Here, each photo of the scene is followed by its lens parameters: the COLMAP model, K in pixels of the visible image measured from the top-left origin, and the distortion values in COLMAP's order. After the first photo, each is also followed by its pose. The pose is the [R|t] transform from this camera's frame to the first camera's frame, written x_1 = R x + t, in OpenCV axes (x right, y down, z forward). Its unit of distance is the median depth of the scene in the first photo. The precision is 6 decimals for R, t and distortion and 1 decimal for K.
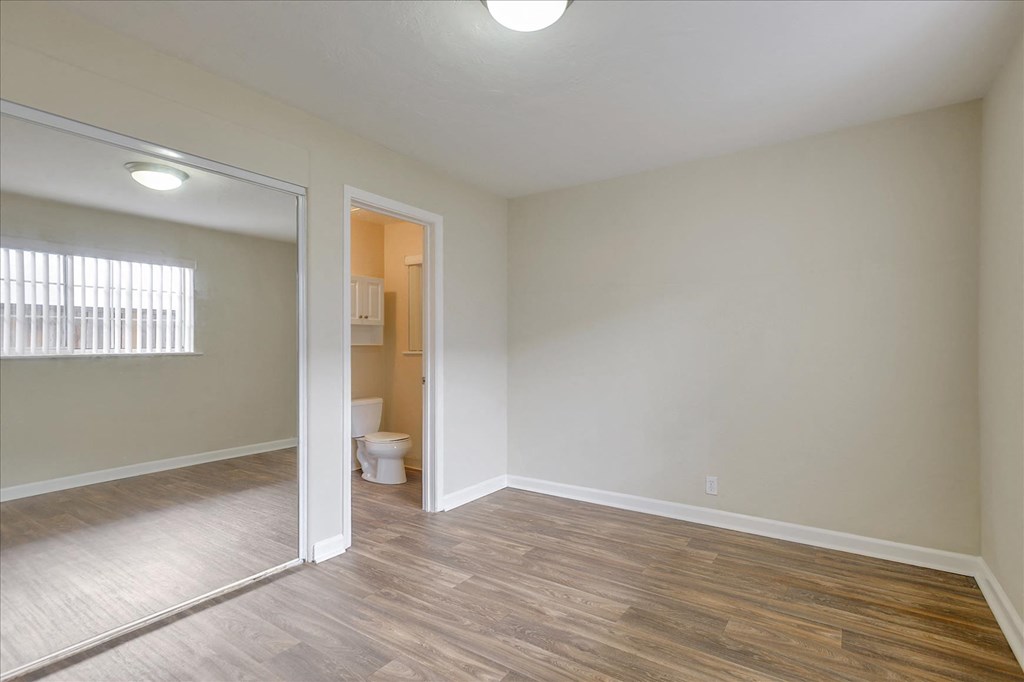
lens RADIAL K [[488.6, 0, 512.0], [0, 488.6, 341.0], [0, 0, 1]] dist [0.010408, -0.000296]
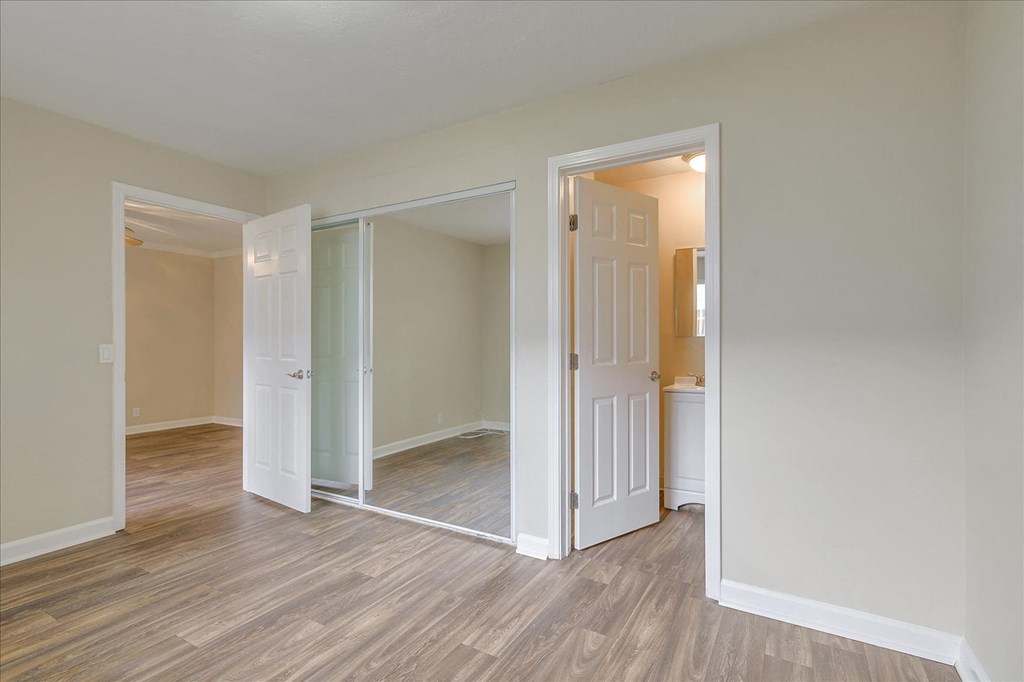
lens RADIAL K [[488.6, 0, 512.0], [0, 488.6, 341.0], [0, 0, 1]] dist [0.010408, -0.000296]
pose [[0.079198, 0.003565, -0.996853, 0.322061], [0.015988, 0.999860, 0.004846, 0.008819], [0.996731, -0.016321, 0.079130, 0.497327]]
